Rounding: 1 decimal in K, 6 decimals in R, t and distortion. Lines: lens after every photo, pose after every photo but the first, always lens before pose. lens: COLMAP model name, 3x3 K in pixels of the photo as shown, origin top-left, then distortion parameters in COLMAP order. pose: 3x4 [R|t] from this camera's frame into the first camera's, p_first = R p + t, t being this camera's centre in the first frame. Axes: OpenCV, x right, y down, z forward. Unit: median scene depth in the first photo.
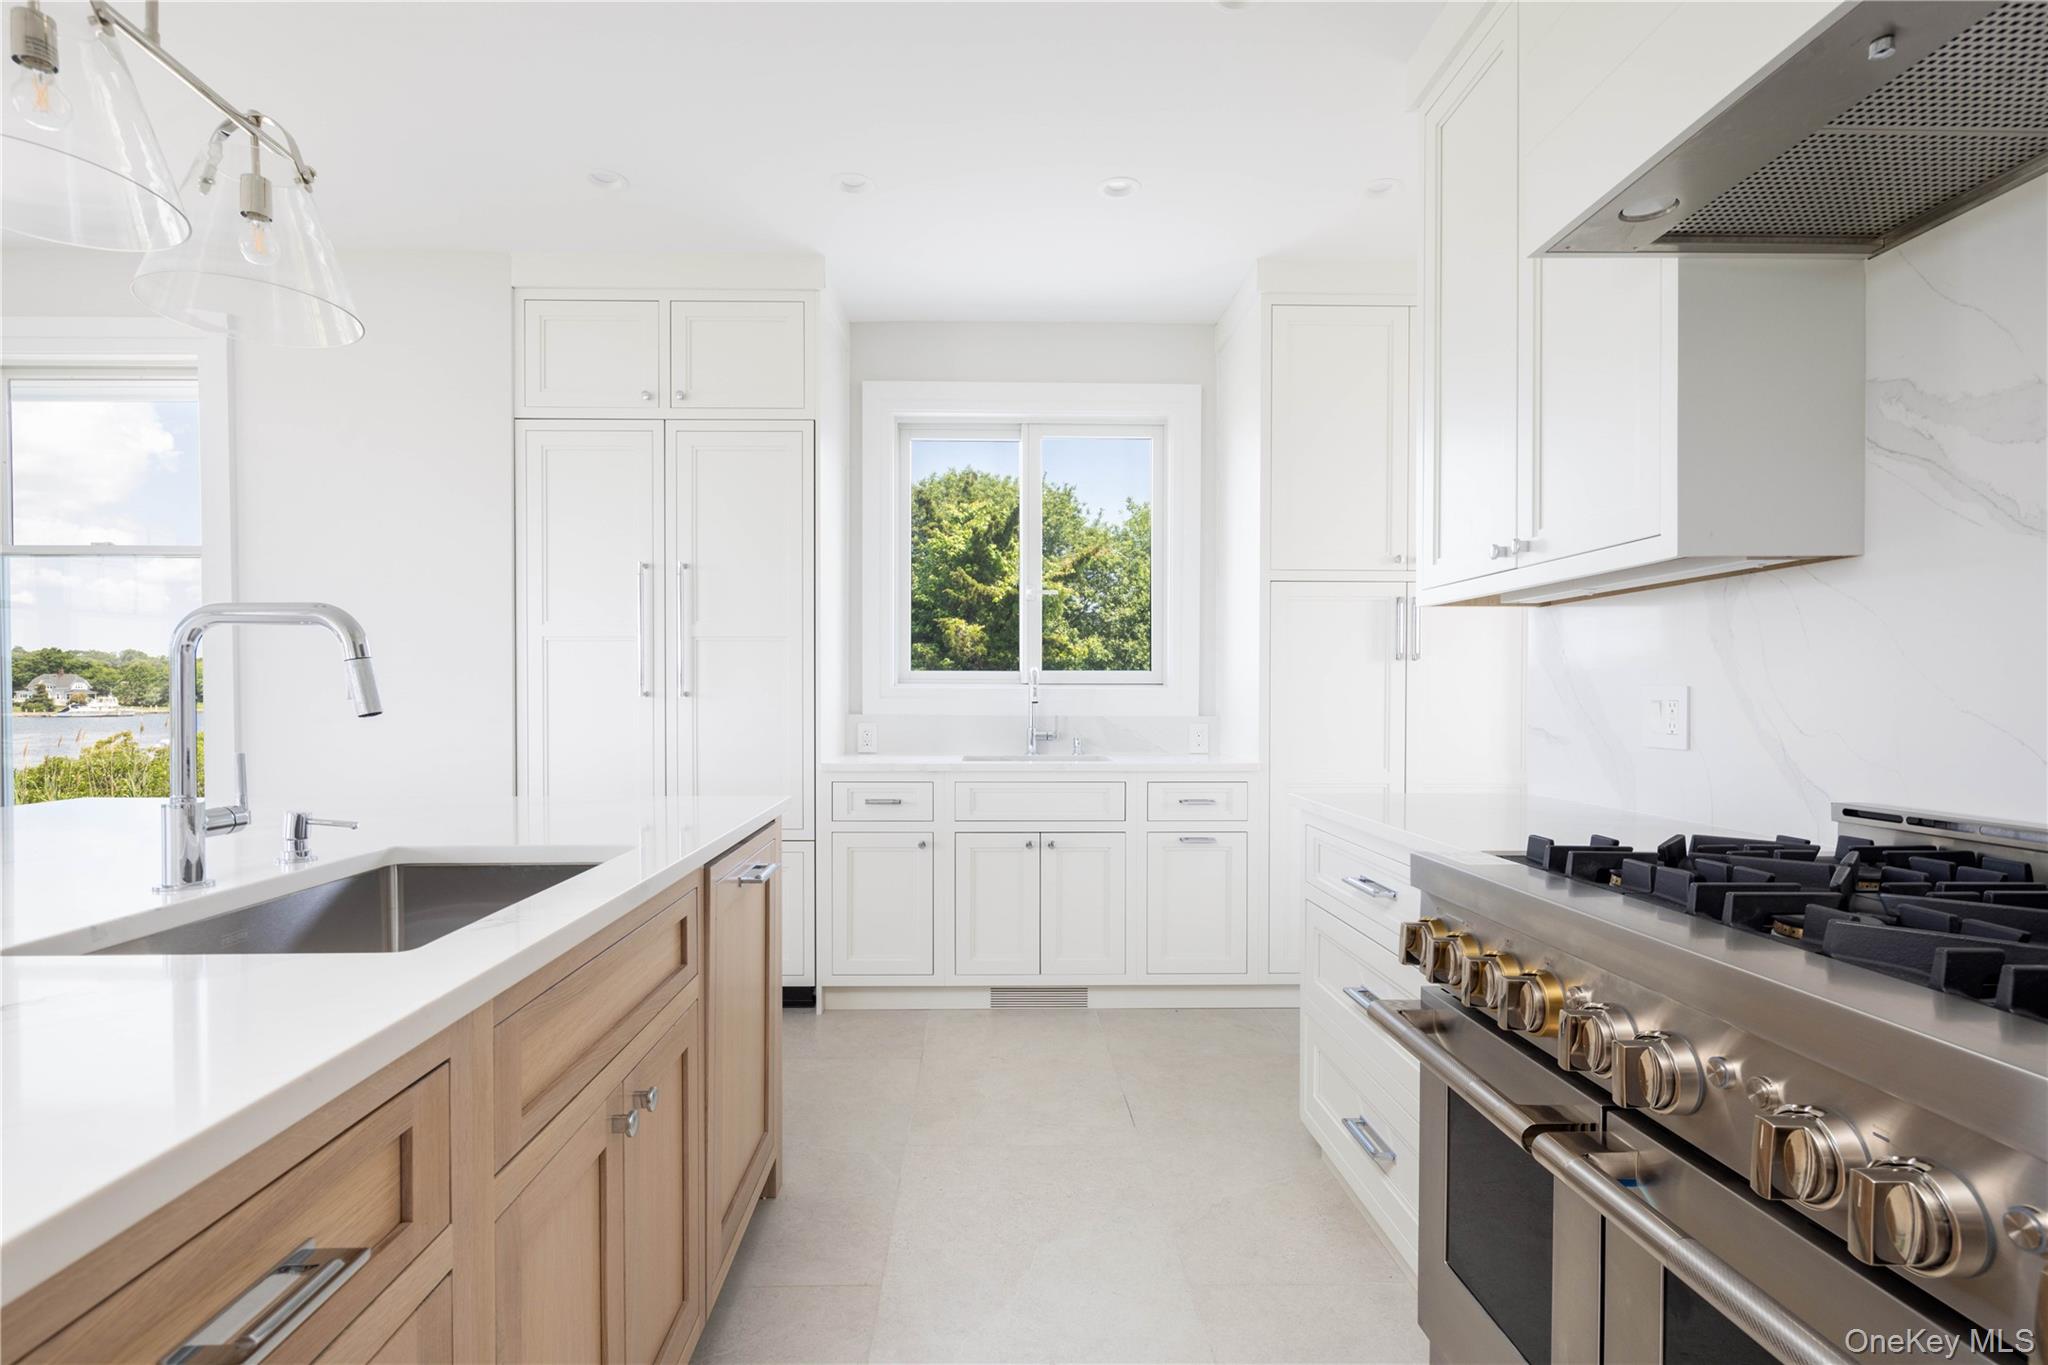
lens RADIAL K [[984.4, 0, 1020.6], [0, 984.4, 702.0], [0, 0, 1]] dist [-0.000513, -0.000037]
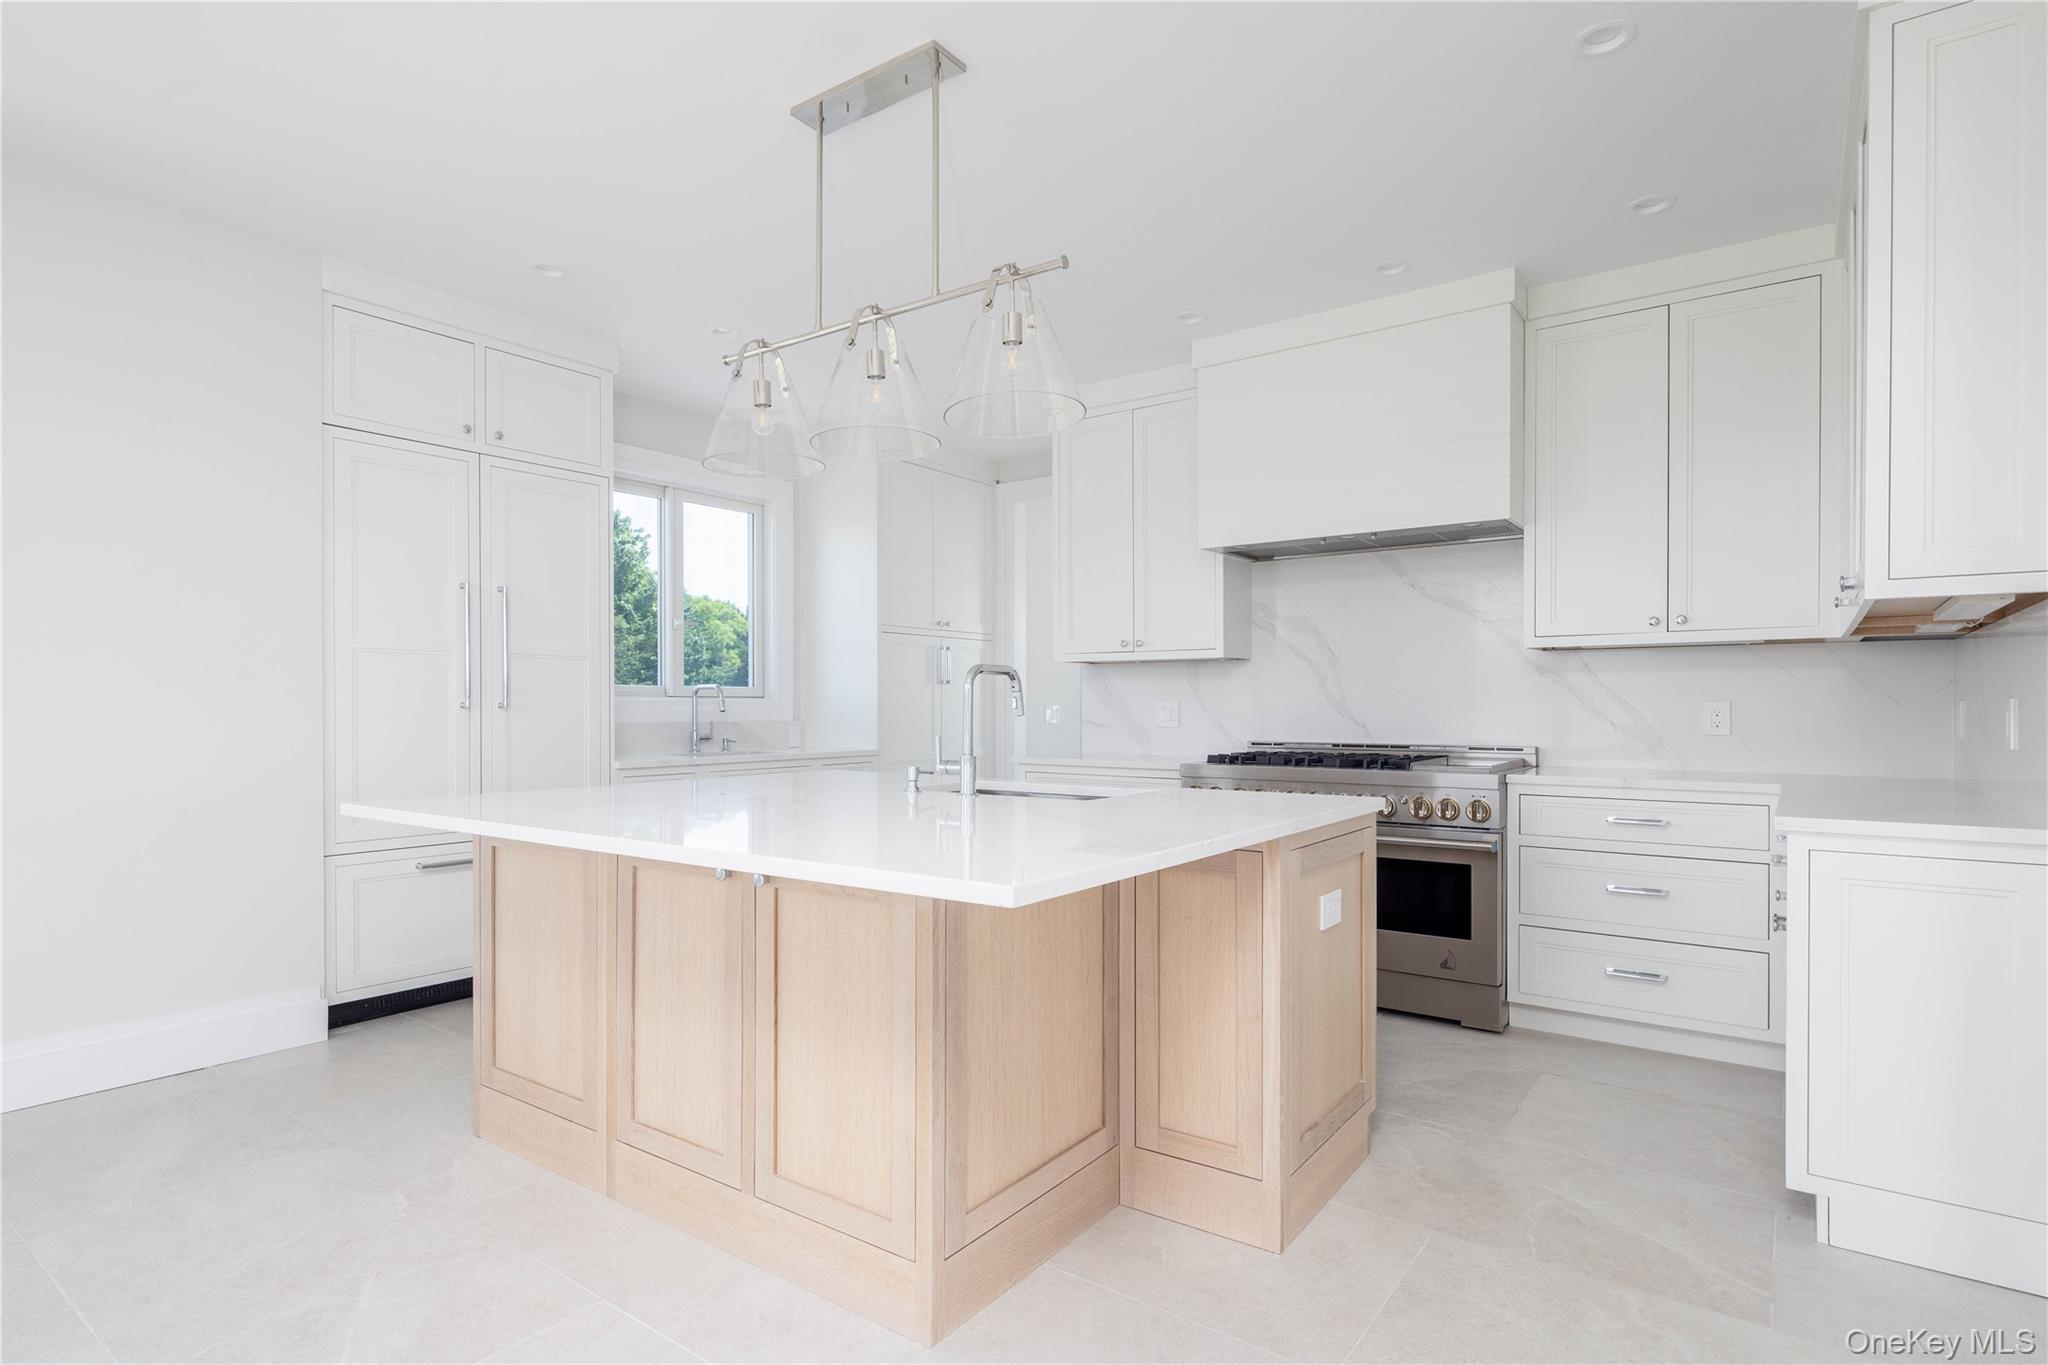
lens RADIAL K [[1040.1, 0, 1019.0], [0, 1040.1, 716.3], [0, 0, 1]] dist [0.004670, 0.000296]
pose [[0.620375, -0.009829, 0.784244, -0.900100], [0.007126, 0.999951, 0.006895, 0.001259], [-0.784273, 0.001311, 0.620414, -0.186965]]
